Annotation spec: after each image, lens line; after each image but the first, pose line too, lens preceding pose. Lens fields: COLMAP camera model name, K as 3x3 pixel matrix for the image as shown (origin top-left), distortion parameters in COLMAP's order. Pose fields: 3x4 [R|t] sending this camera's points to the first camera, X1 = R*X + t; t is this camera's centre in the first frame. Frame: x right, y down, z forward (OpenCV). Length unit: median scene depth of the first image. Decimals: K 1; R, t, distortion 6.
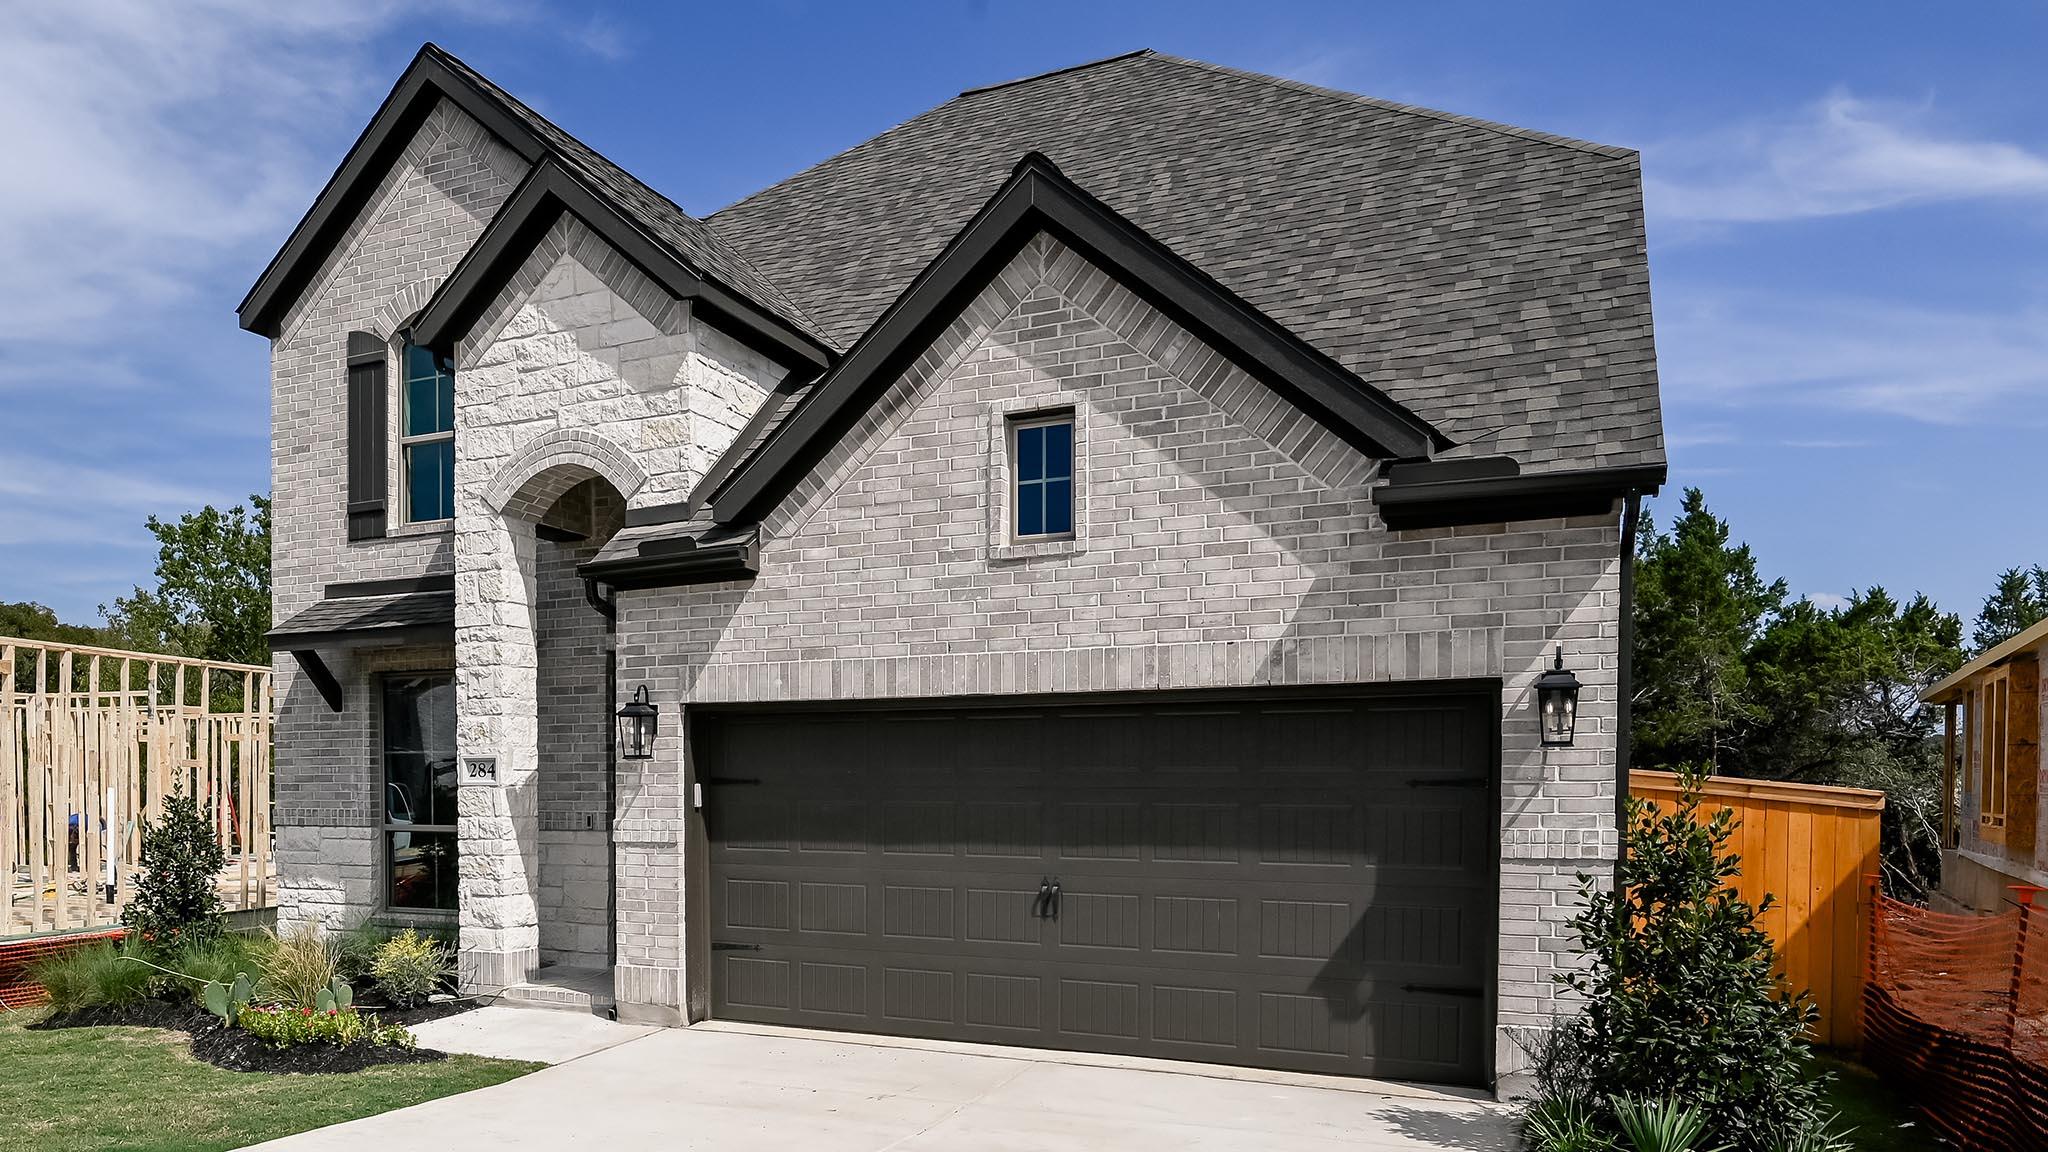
lens RADIAL K [[964.5, 0, 1024.0], [0, 964.5, 576.0], [0, 0, 1]] dist [-0.000864, 0.000048]
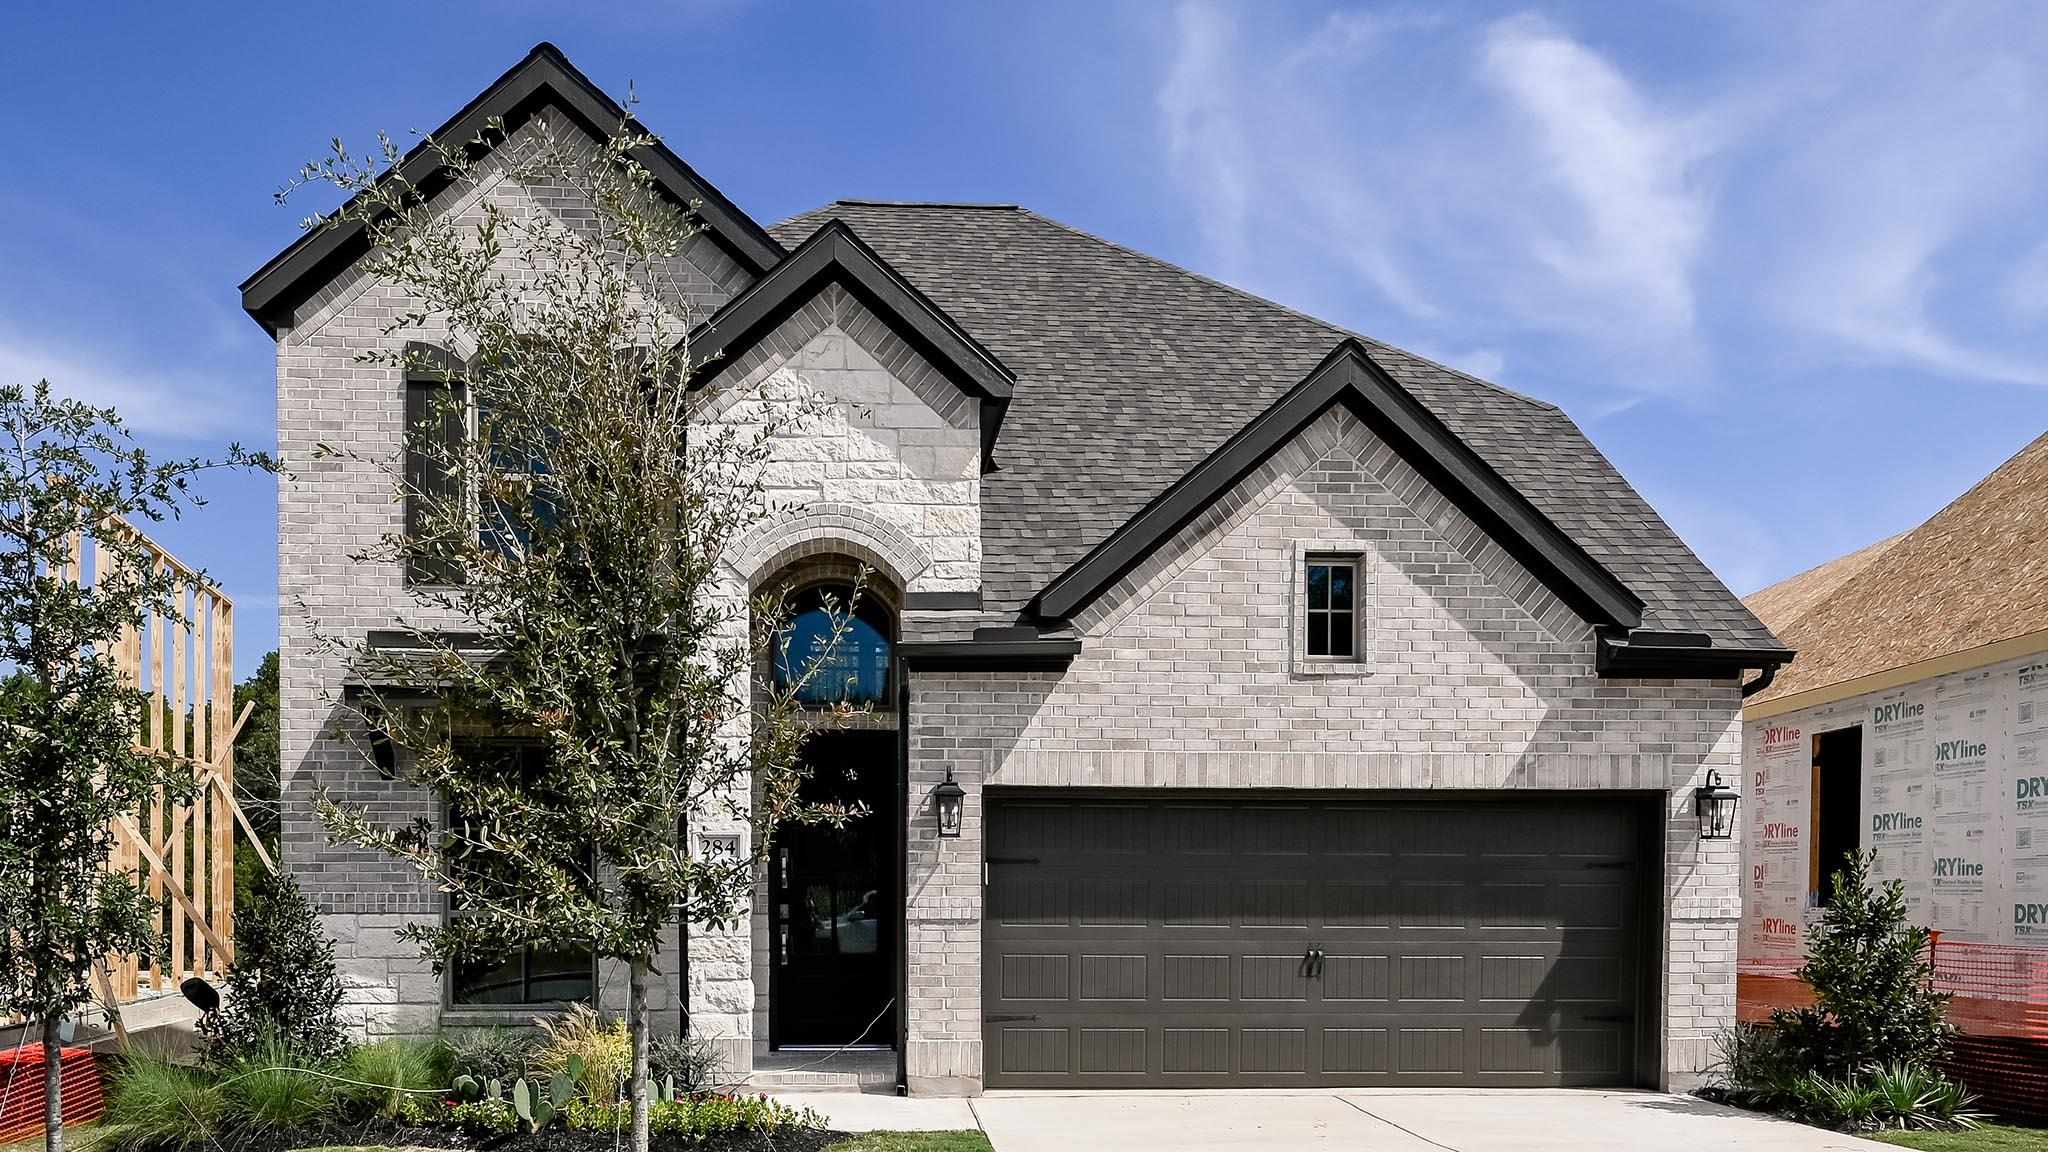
lens RADIAL K [[923.3, 0, 1023.5], [0, 923.3, 677.4], [0, 0, 1]] dist [-0.000831, -0.000218]
pose [[0.936496, 0.079990, 0.341432, -0.719118], [-0.076904, 0.996783, -0.022589, 0.038228], [-0.342141, -0.005103, 0.939635, 0.053879]]
